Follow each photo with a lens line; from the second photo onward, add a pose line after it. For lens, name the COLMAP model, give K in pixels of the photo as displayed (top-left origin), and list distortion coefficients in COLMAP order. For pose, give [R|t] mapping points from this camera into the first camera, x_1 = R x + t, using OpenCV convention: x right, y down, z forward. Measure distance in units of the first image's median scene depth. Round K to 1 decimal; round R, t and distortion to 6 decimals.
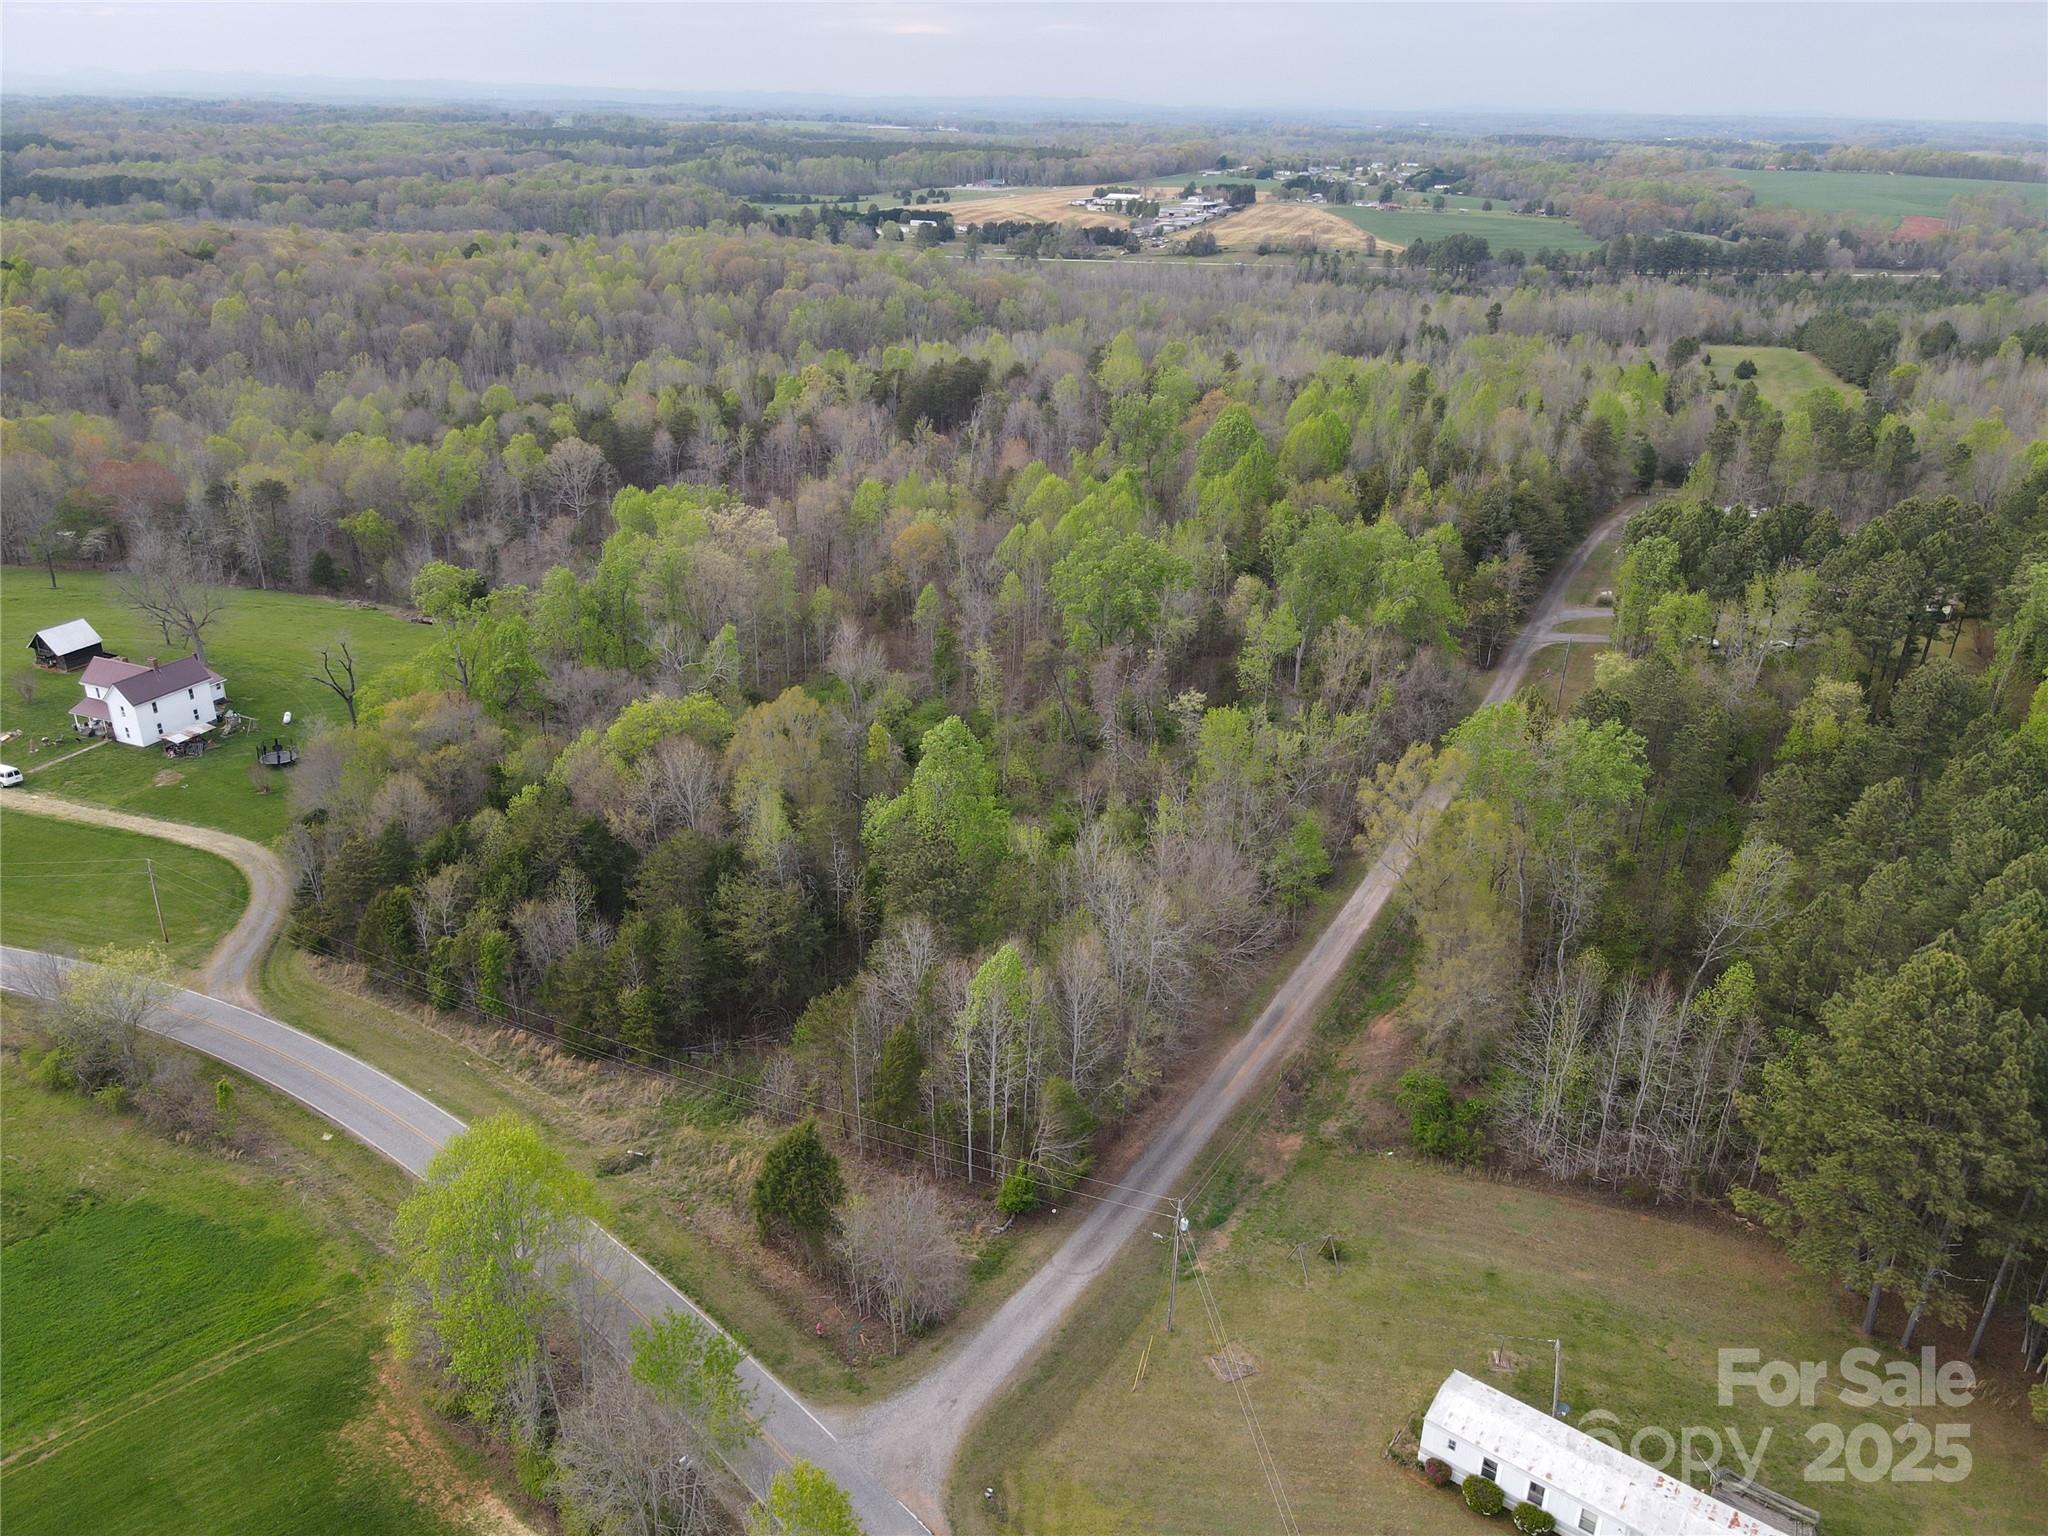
lens RADIAL K [[1499.9, 0, 1024.0], [0, 1499.9, 768.0], [0, 0, 1]] dist [0.006569, 0.016722]
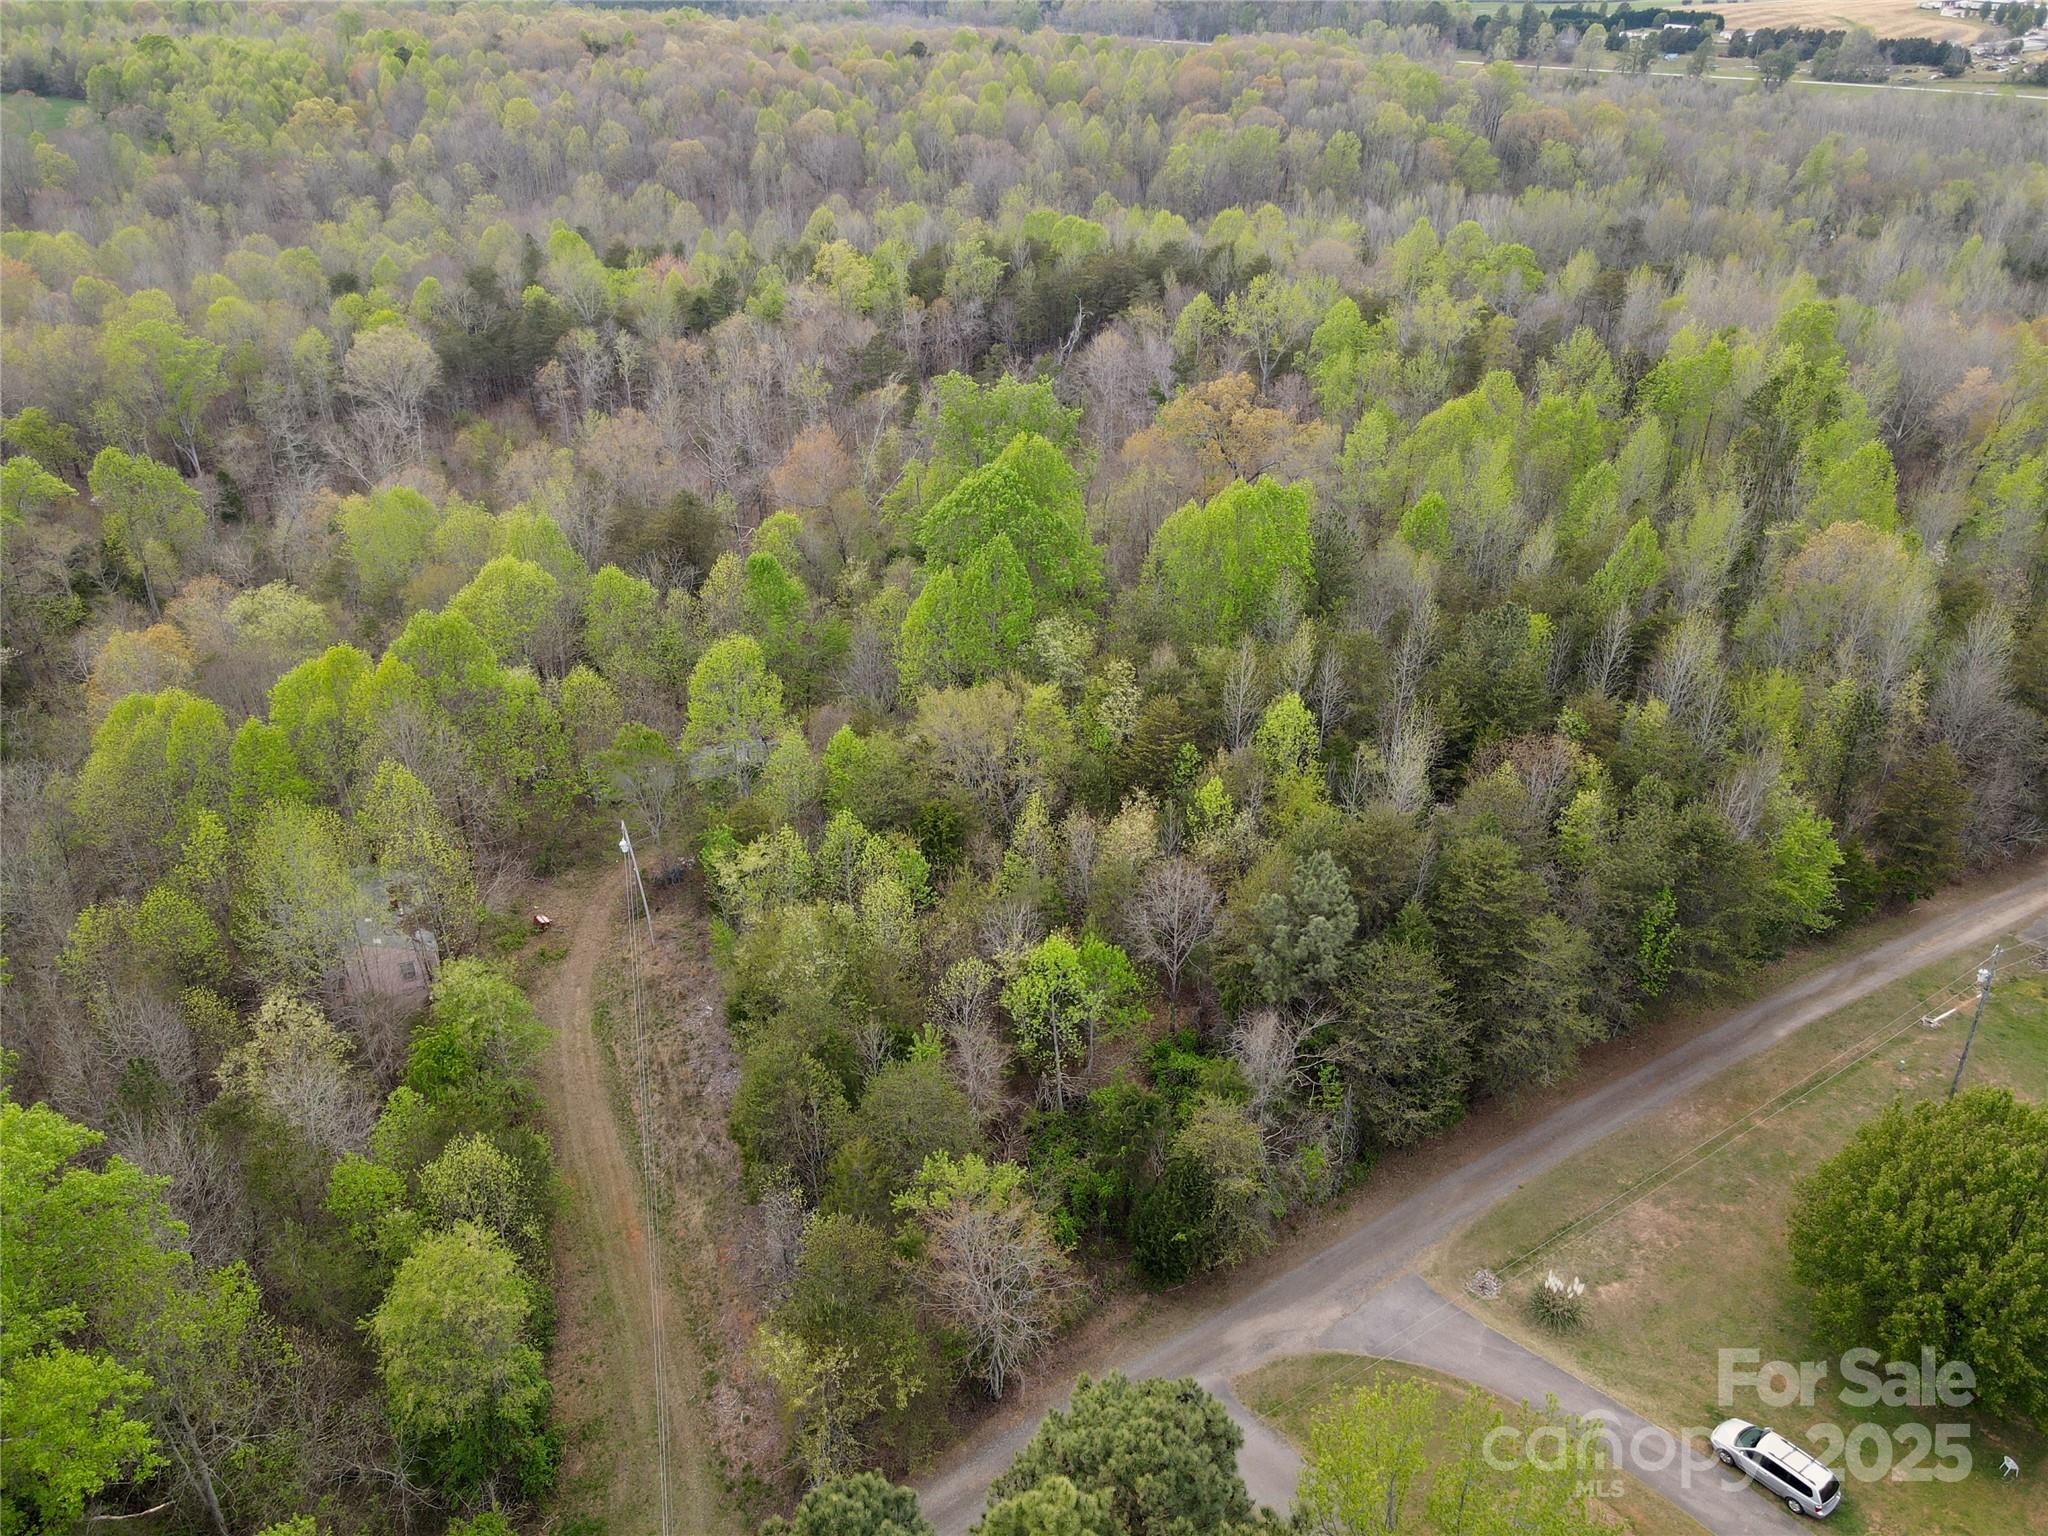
lens RADIAL K [[1499.3, 0, 1026.0], [0, 1499.3, 761.7], [0, 0, 1]] dist [0.015753, 0.002368]
pose [[0.863829, 0.235281, -0.445469, 0.092277], [-0.187617, 0.970880, 0.148968, -0.055910], [0.467546, -0.045105, 0.882817, 0.157636]]
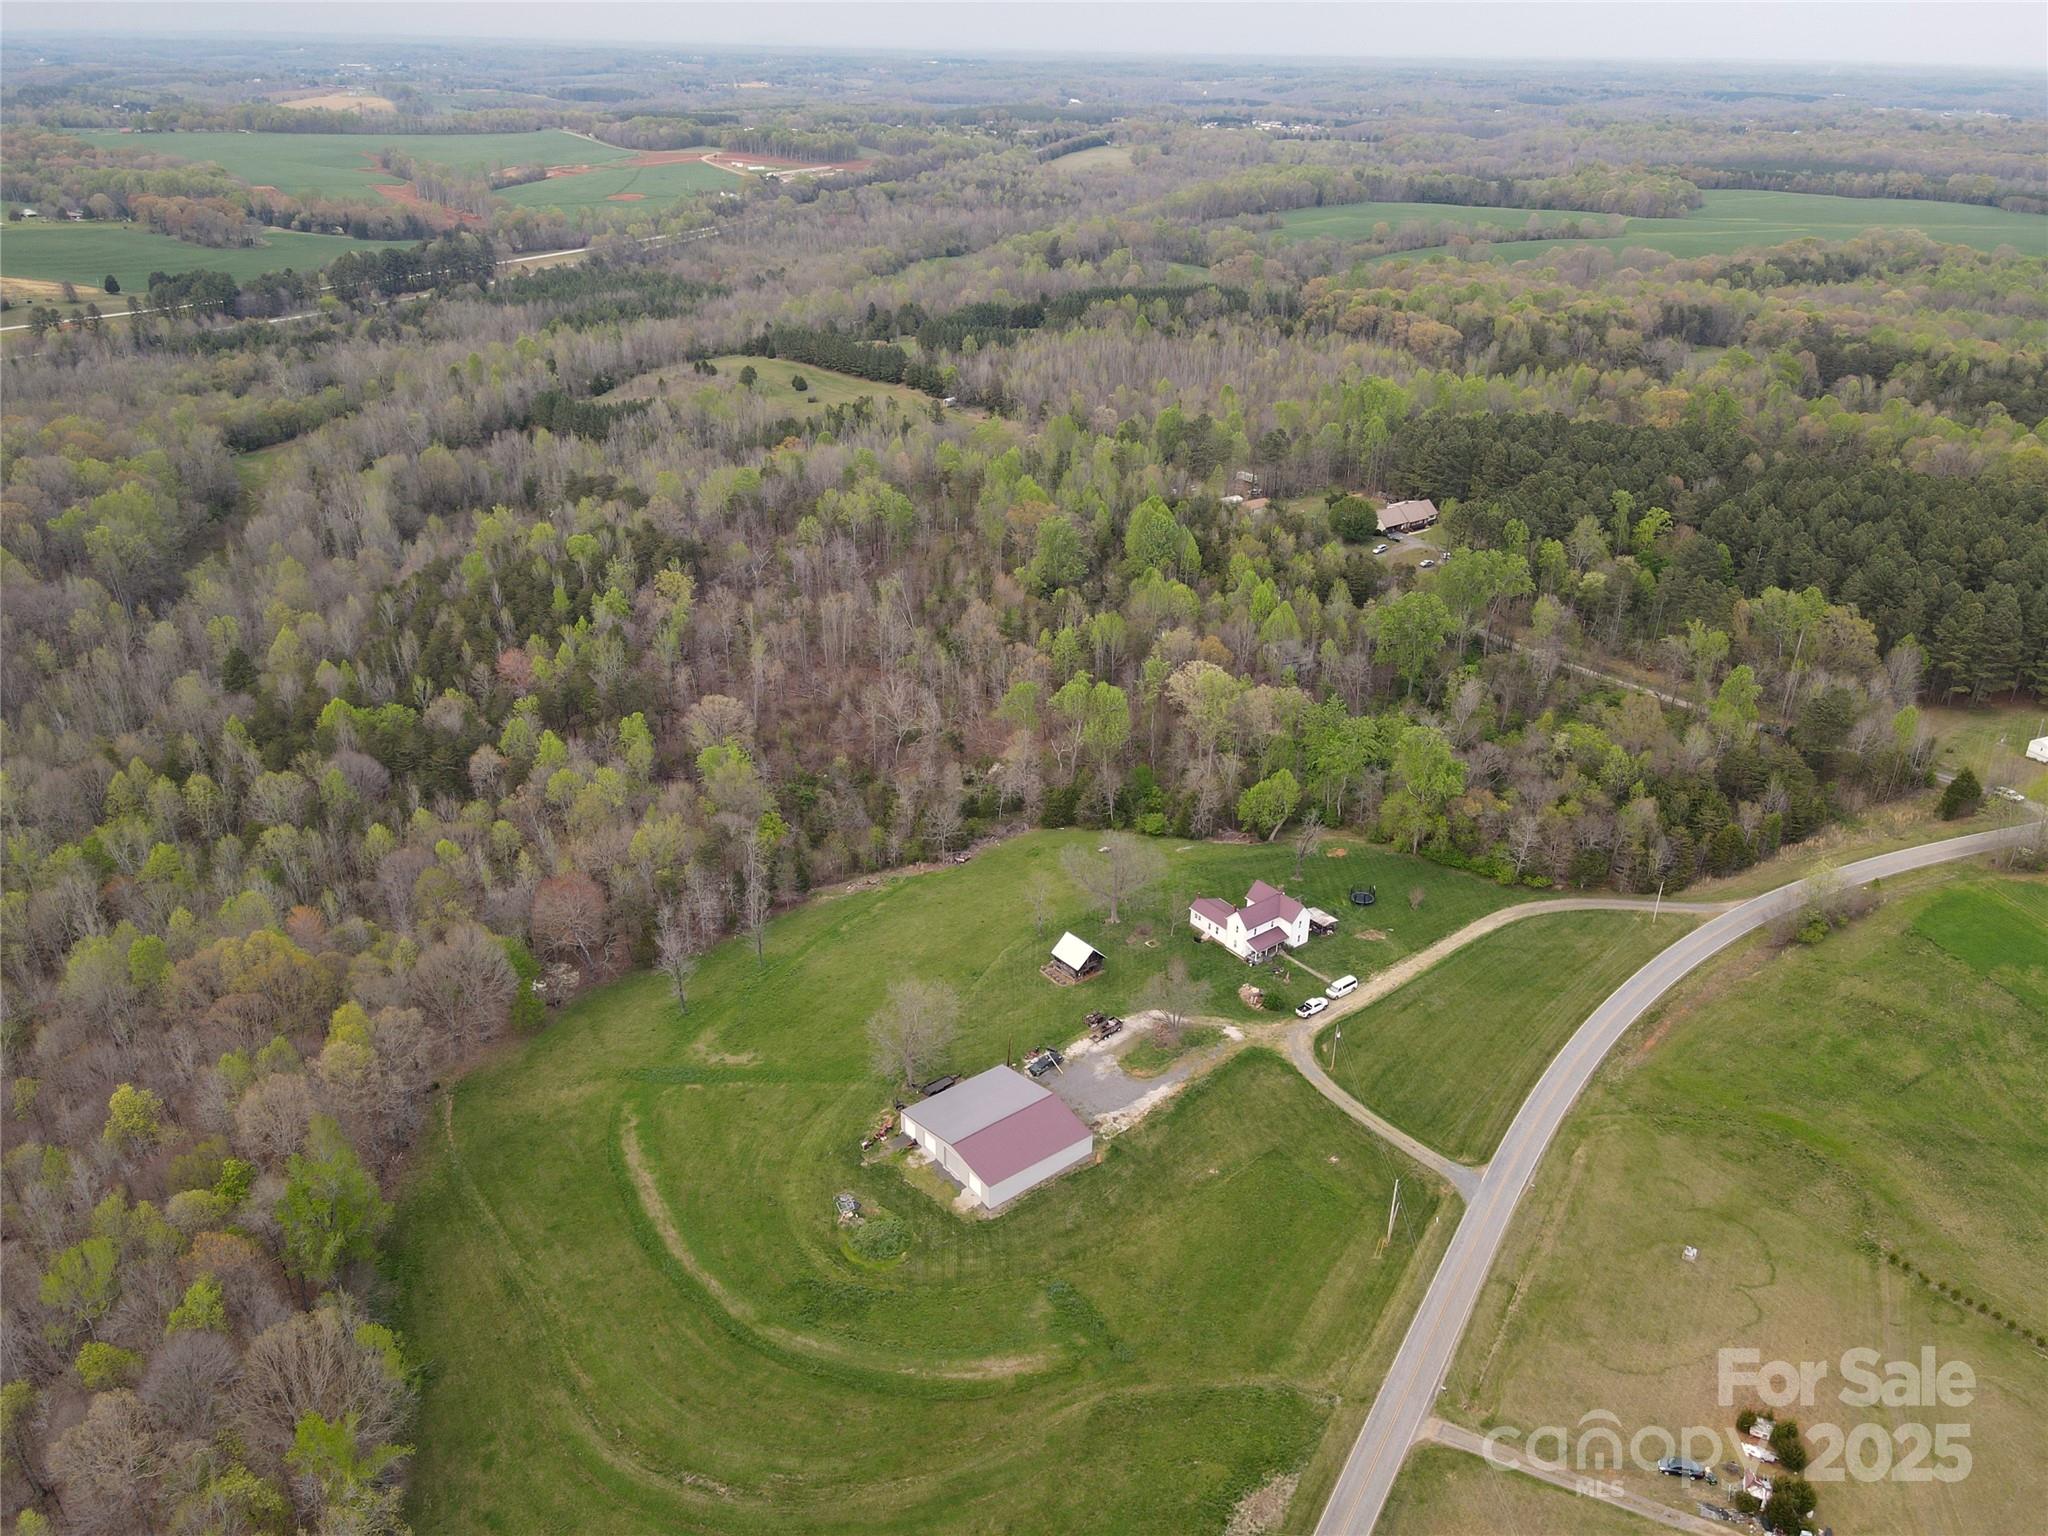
lens RADIAL K [[1499.9, 0, 1024.0], [0, 1499.9, 768.0], [0, 0, 1]] dist [0.006569, 0.016722]
pose [[0.485617, -0.390052, 0.782327, -0.316069], [0.350070, 0.906814, 0.234818, -0.105450], [-0.801016, 0.159838, 0.576910, 0.068563]]
